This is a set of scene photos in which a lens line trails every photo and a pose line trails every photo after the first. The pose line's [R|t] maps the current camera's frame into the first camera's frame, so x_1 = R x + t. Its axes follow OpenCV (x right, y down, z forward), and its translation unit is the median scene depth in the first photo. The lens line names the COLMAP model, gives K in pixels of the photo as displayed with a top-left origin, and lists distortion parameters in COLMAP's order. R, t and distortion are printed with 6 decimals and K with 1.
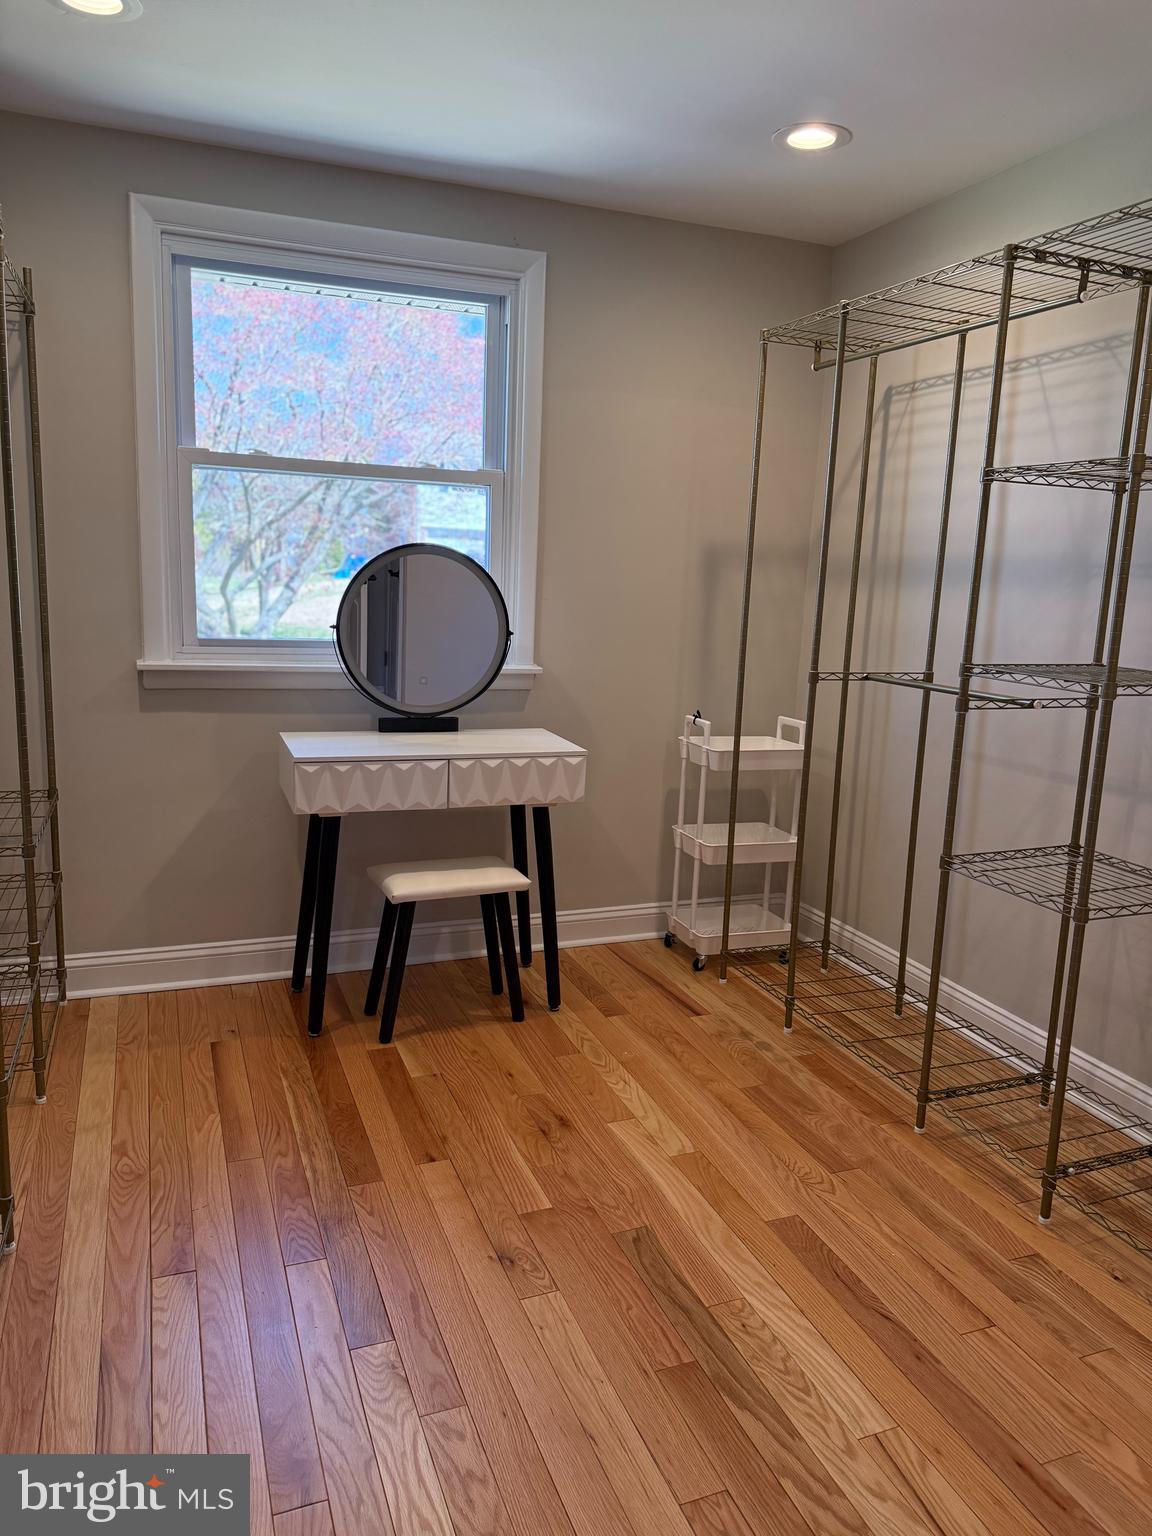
lens RADIAL K [[1085.4, 0, 571.5], [0, 1085.4, 767.5], [0, 0, 1]] dist [0.059545, -0.070381]
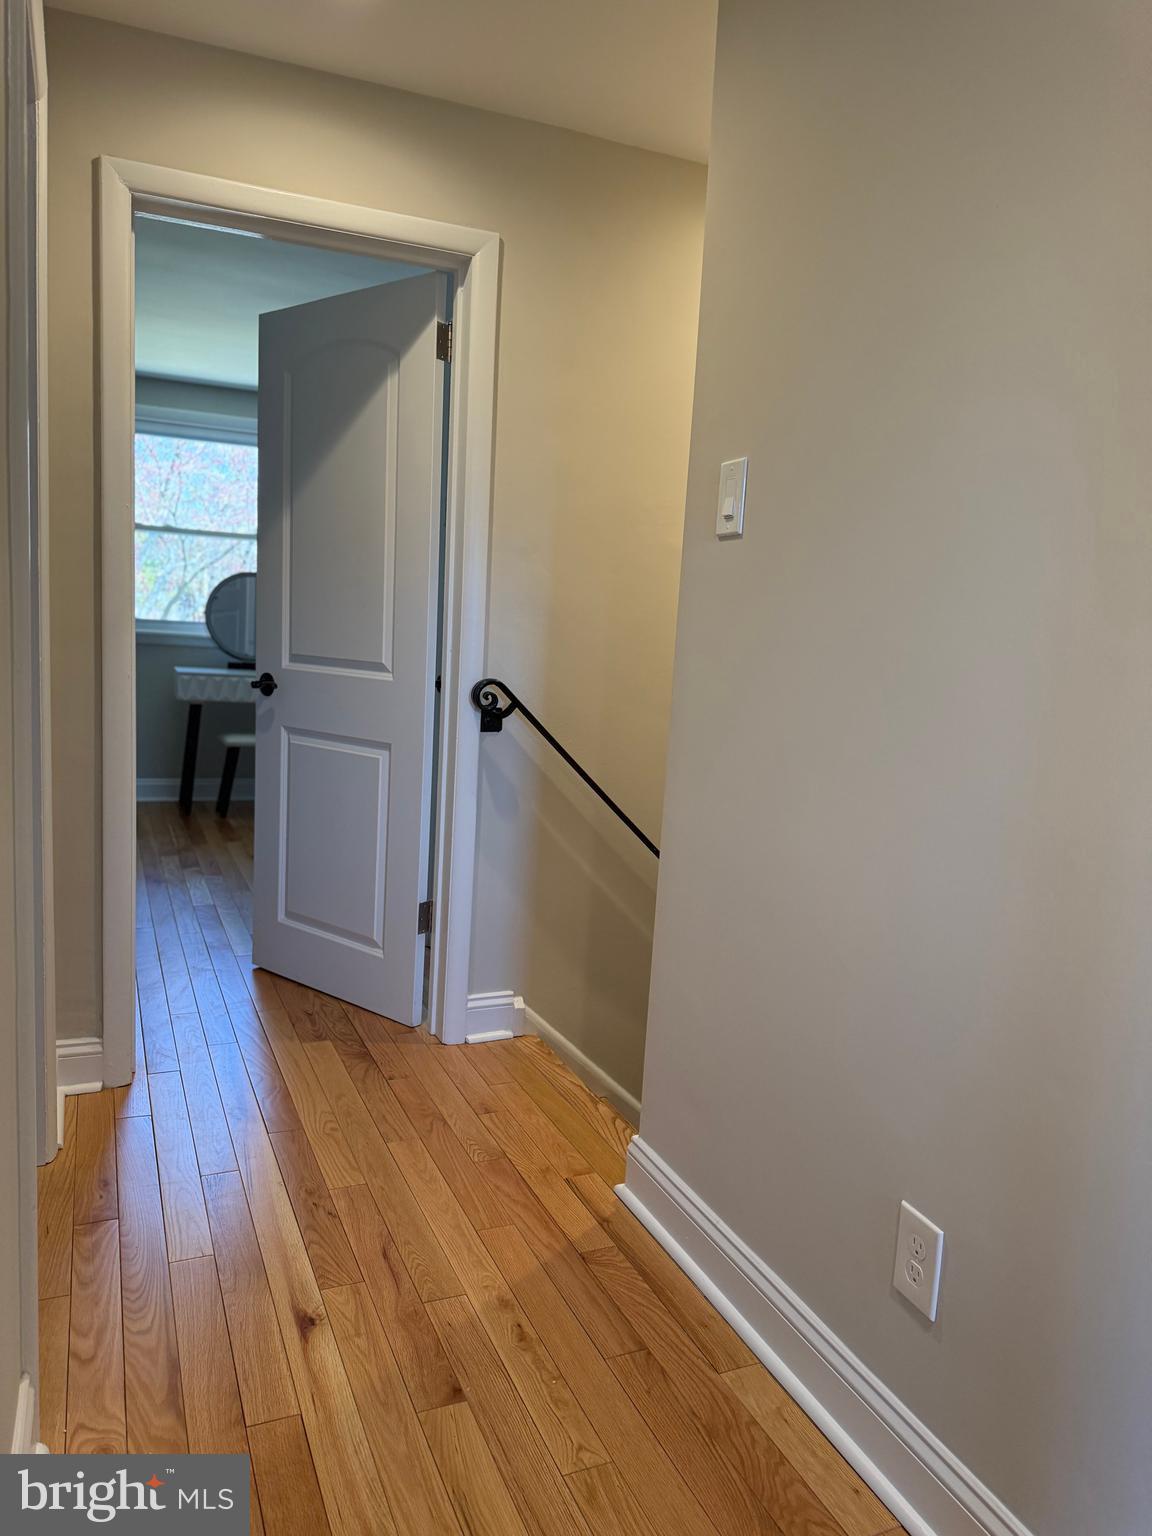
lens RADIAL K [[1085.4, 0, 561.3], [0, 1085.4, 771.0], [0, 0, 1]] dist [0.059545, -0.070381]
pose [[0.999012, 0.019167, 0.040108, 0.386529], [-0.017044, 0.998469, -0.052626, 0.272157], [-0.041055, 0.051890, 0.997809, -1.072484]]
